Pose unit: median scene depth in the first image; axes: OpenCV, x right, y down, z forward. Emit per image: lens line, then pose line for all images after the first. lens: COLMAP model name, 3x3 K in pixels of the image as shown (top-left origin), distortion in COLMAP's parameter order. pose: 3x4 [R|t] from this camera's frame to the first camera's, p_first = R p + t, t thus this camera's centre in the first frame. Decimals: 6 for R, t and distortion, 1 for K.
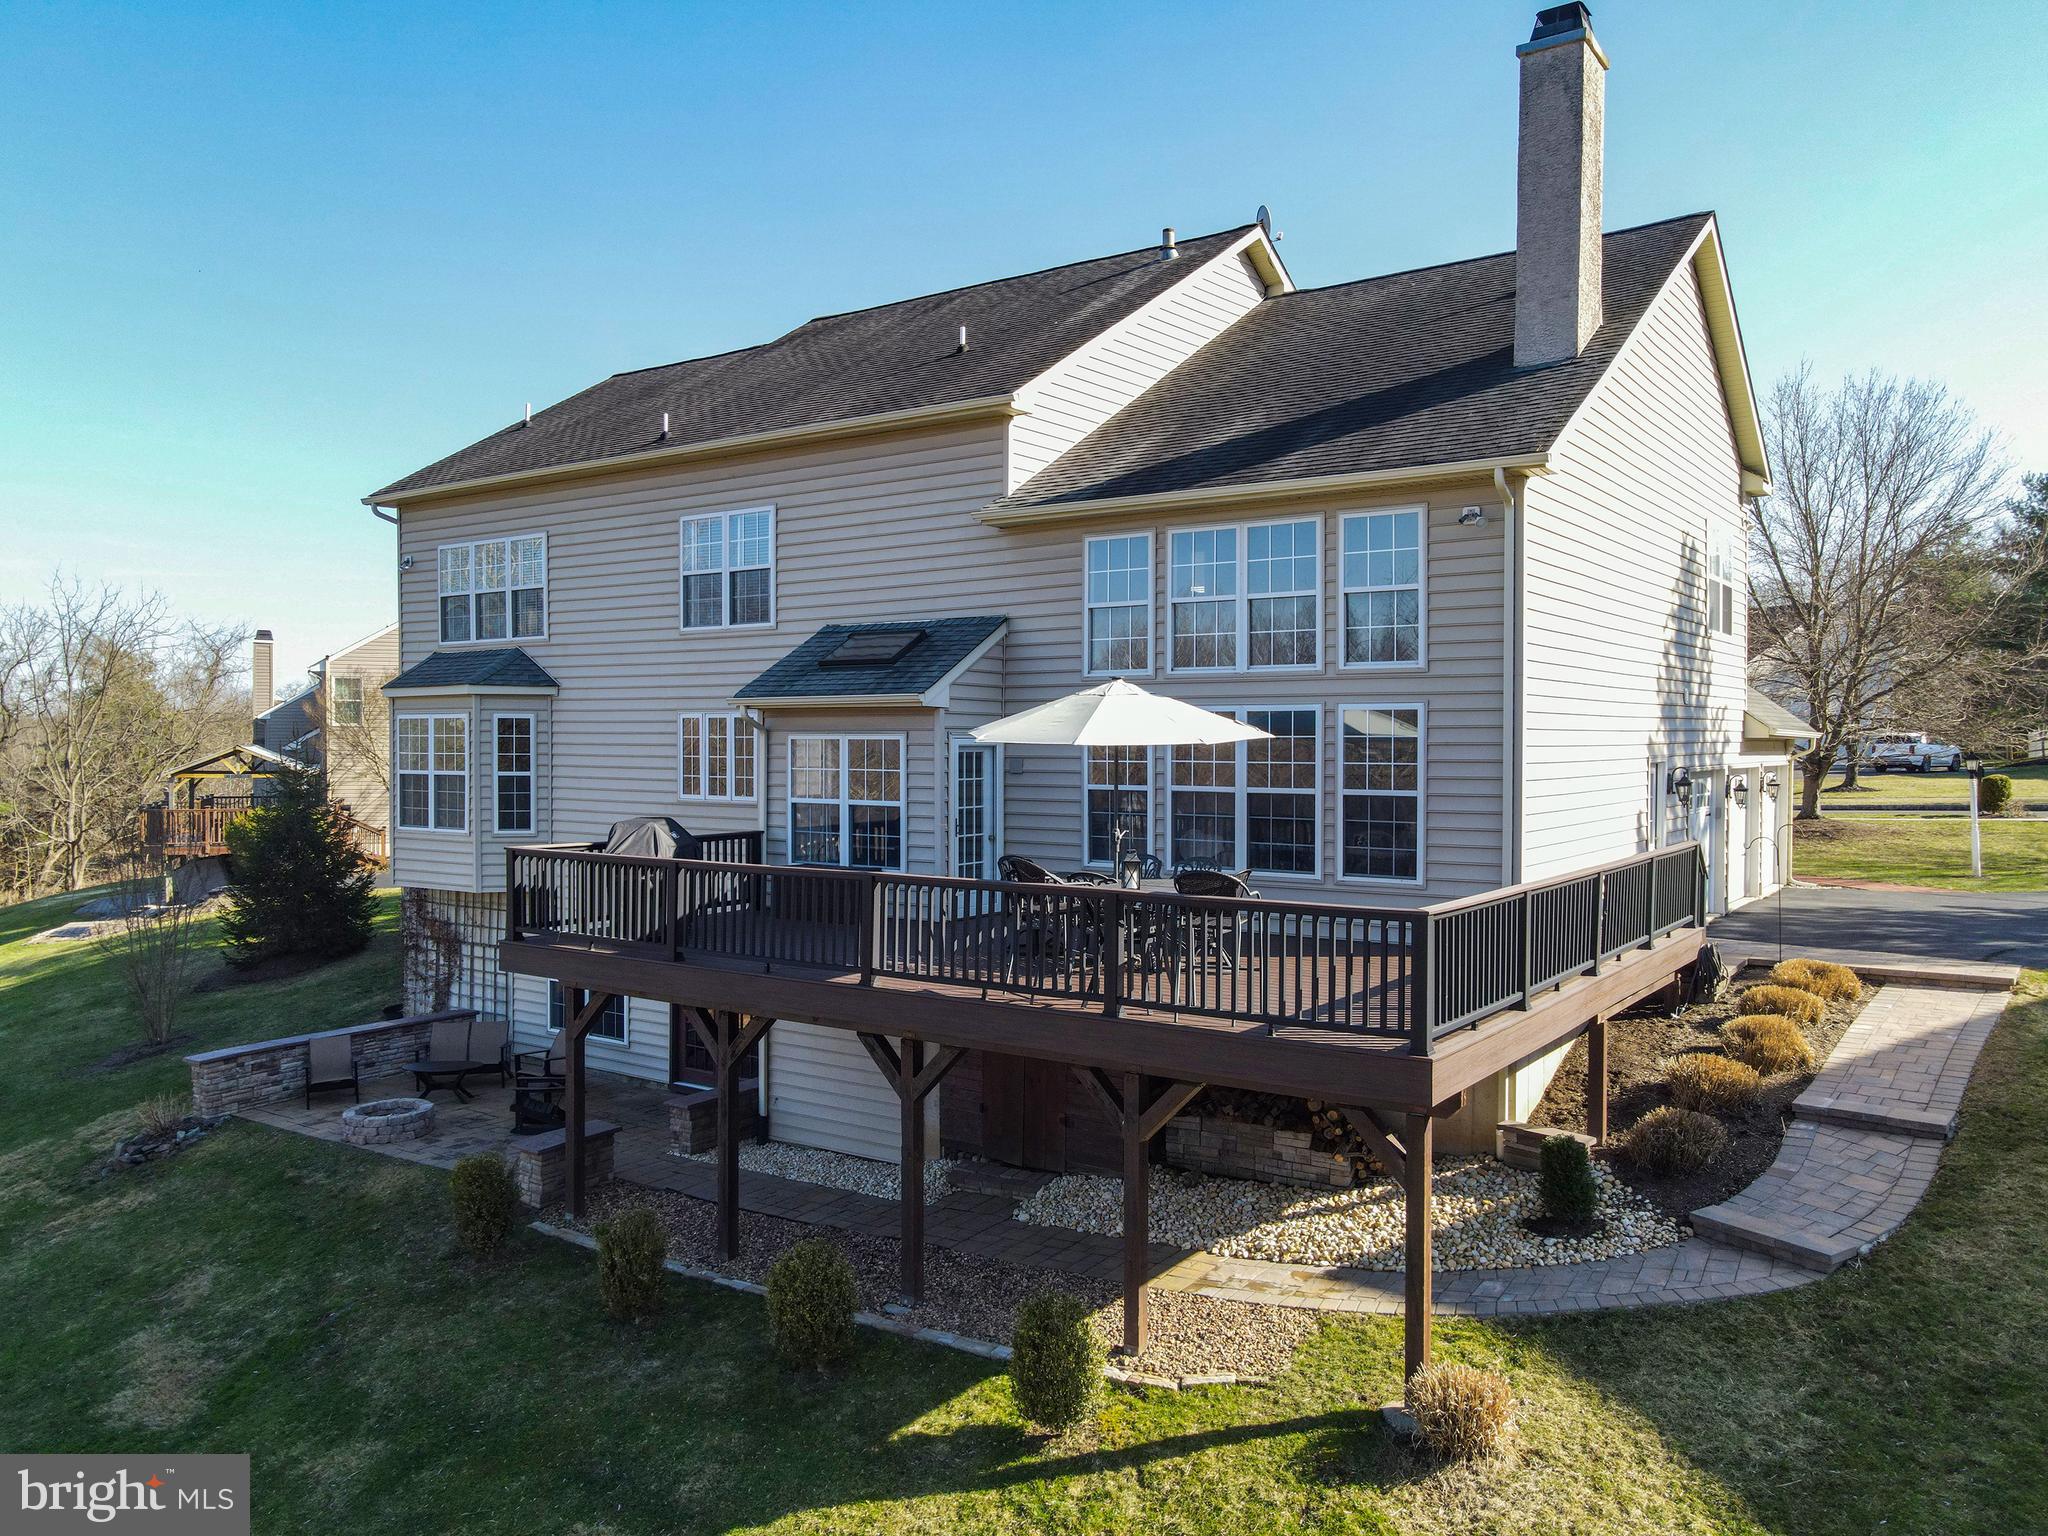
lens RADIAL K [[1502.8, 0, 1021.5], [0, 1502.8, 753.9], [0, 0, 1]] dist [-0.008268, 0.040498]
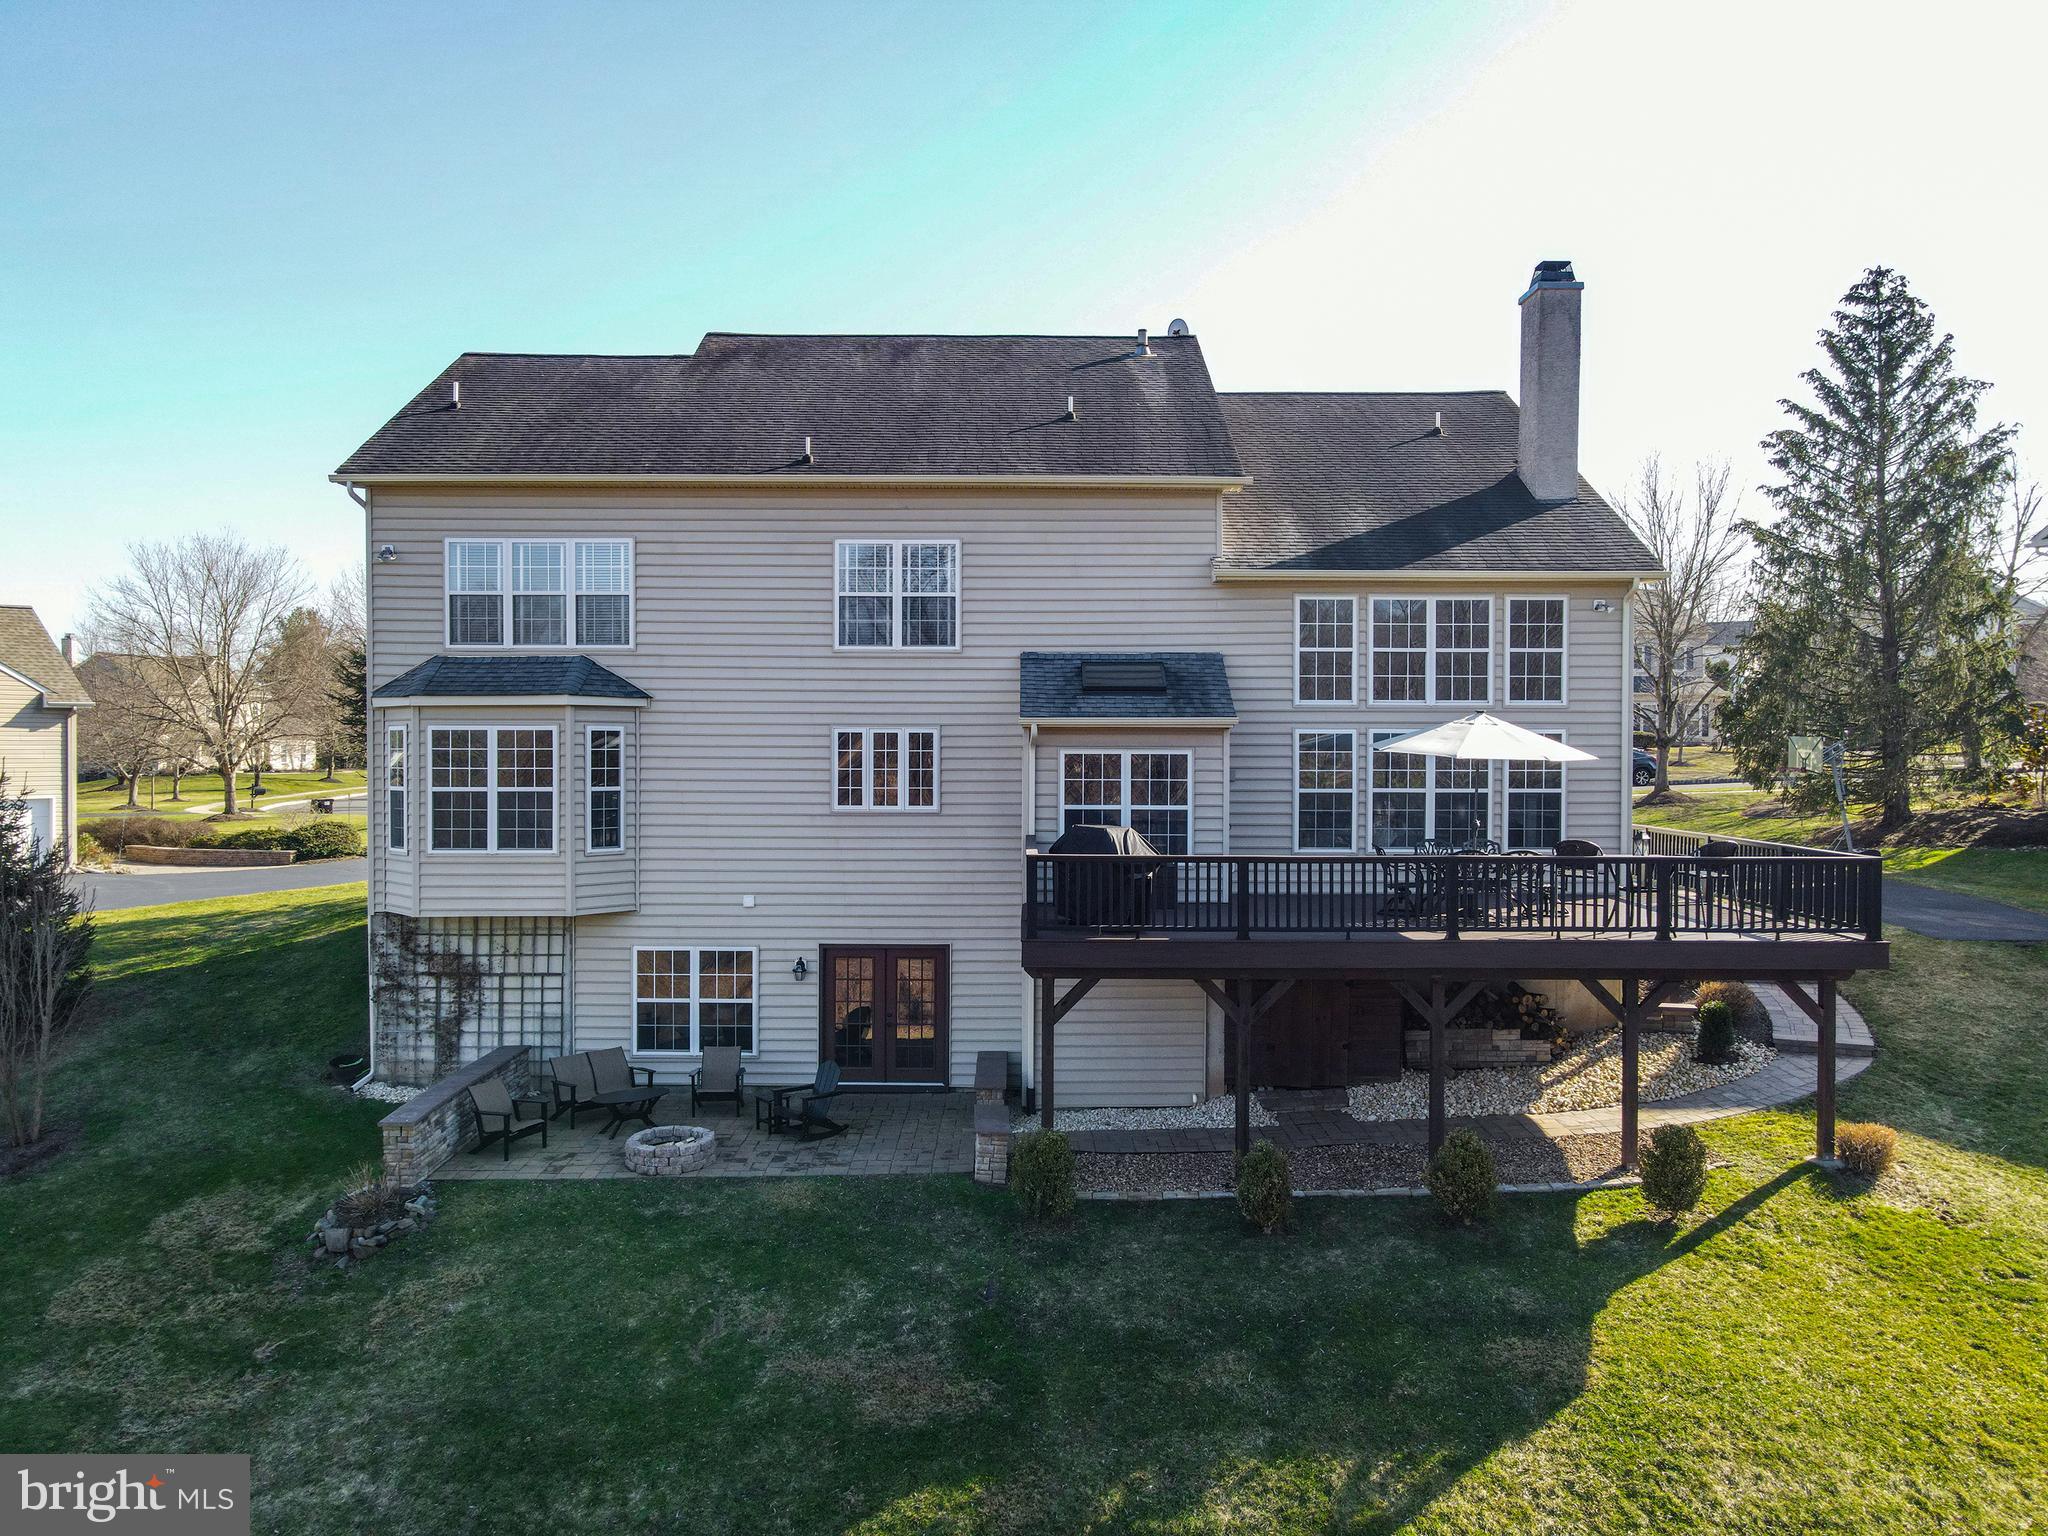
lens RADIAL K [[1502.8, 0, 1021.5], [0, 1502.8, 753.9], [0, 0, 1]] dist [-0.008268, 0.040498]
pose [[0.814757, -0.004079, 0.579788, -0.827247], [0.004157, 0.999991, 0.001193, -0.011102], [-0.579787, 0.001438, 0.814766, 0.085492]]
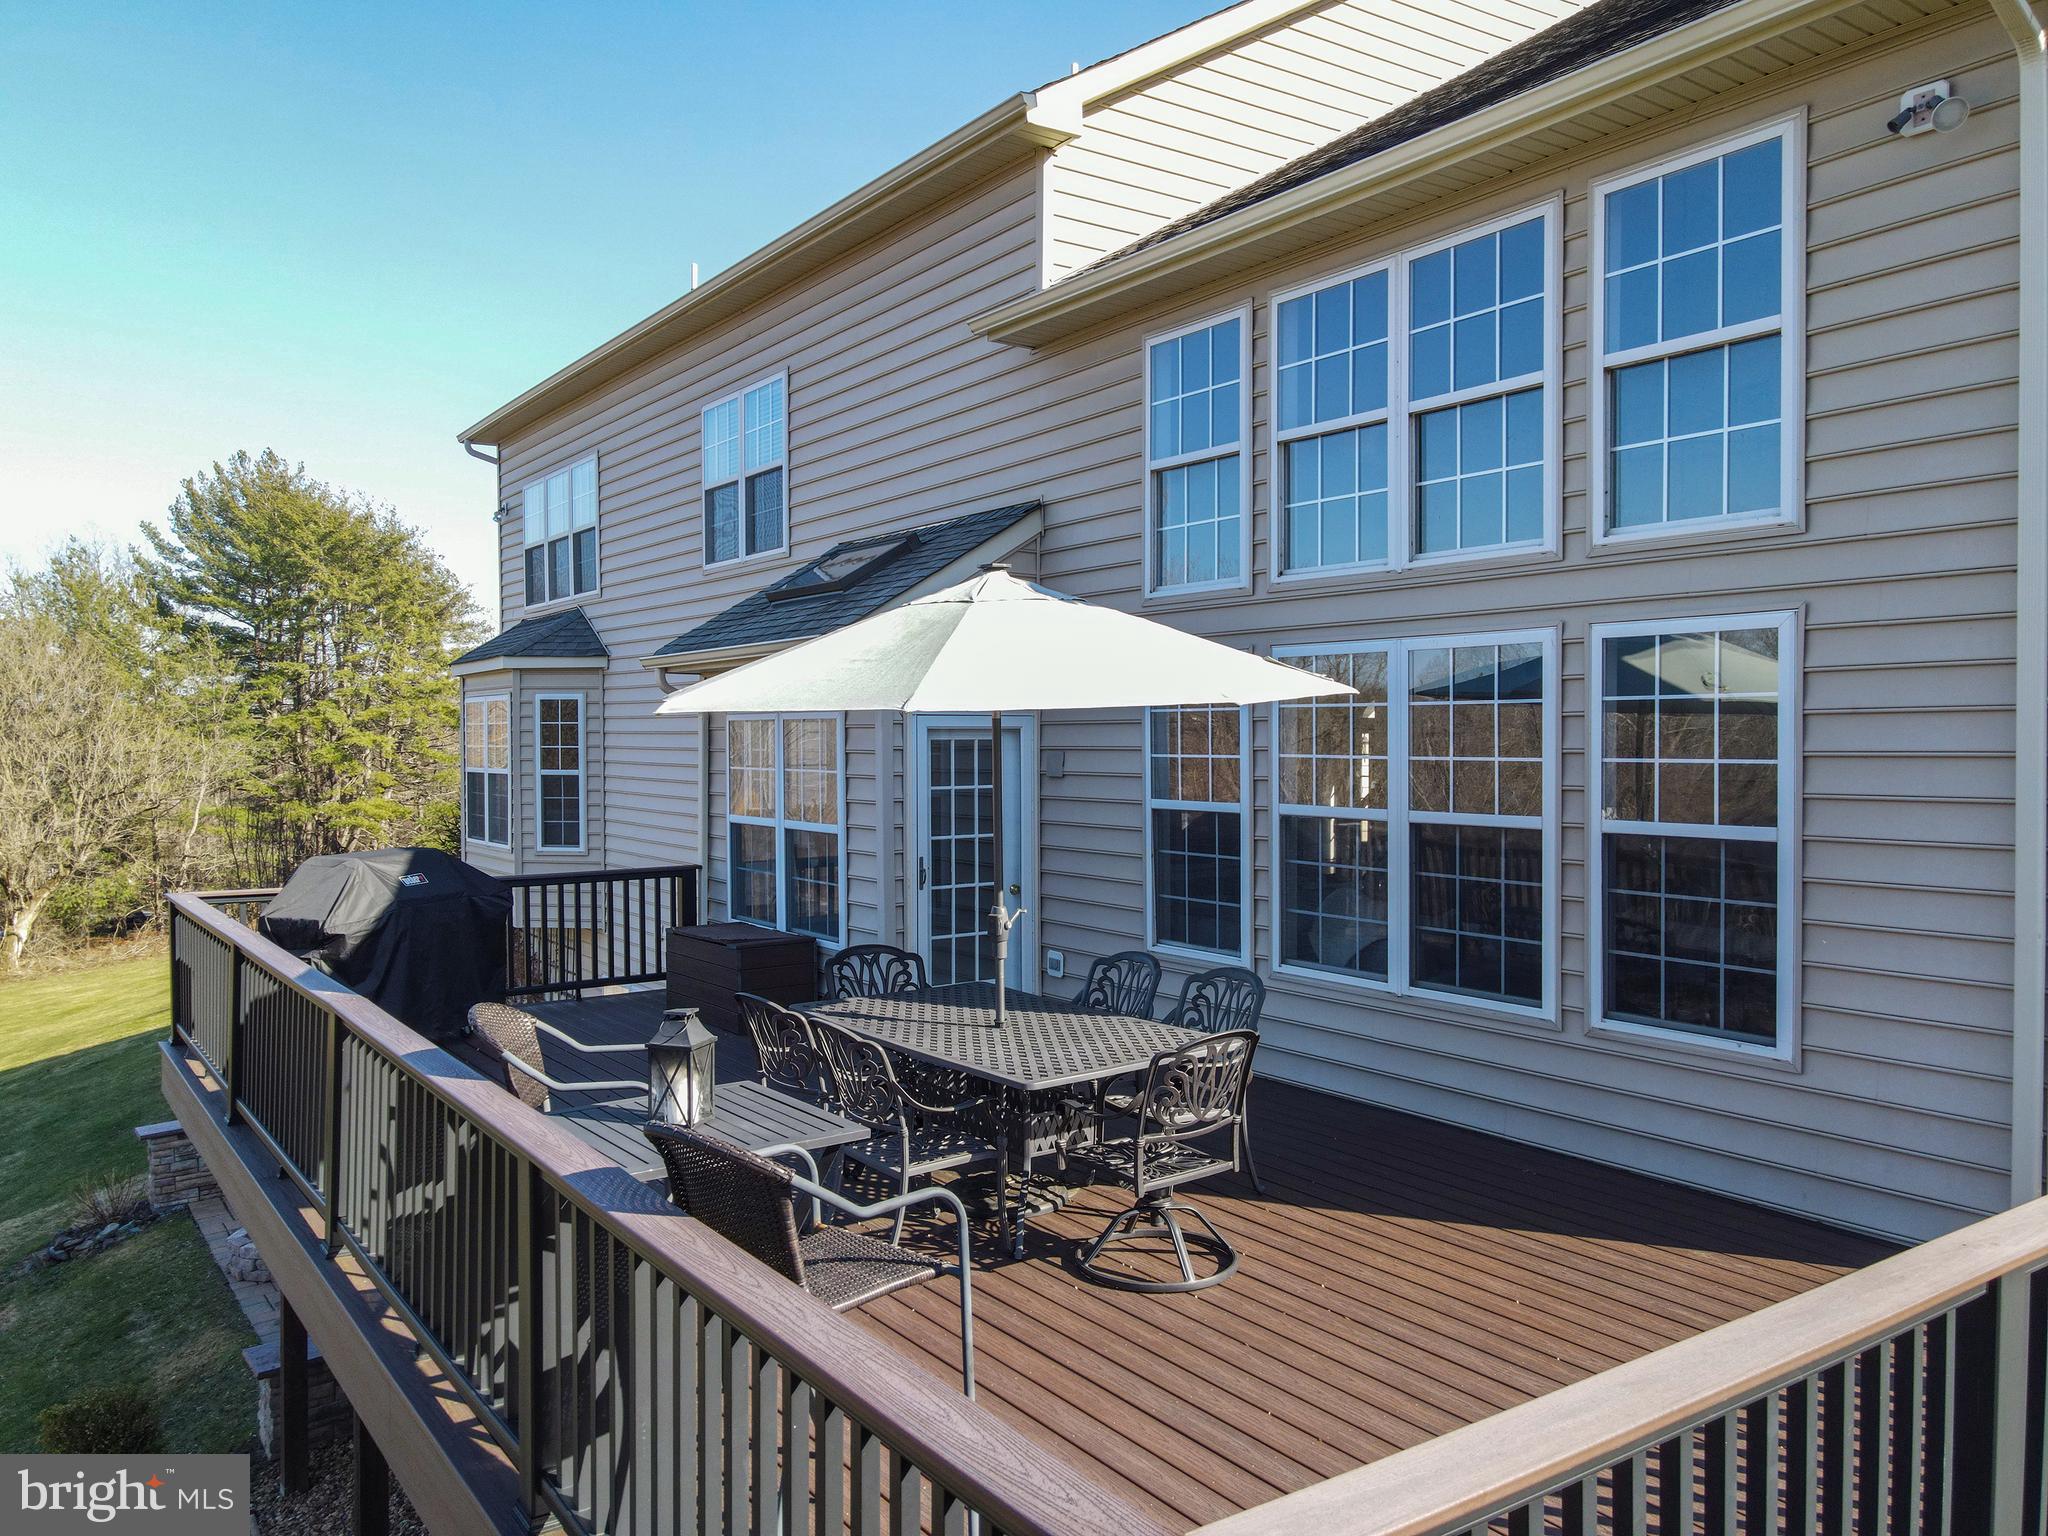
lens RADIAL K [[1502.8, 0, 1021.5], [0, 1502.8, 753.9], [0, 0, 1]] dist [-0.008268, 0.040498]
pose [[0.942309, 0.000047, -0.334743, 0.167420], [0.000674, 0.999998, 0.002038, 0.002904], [0.334742, -0.002146, 0.942307, 0.443479]]
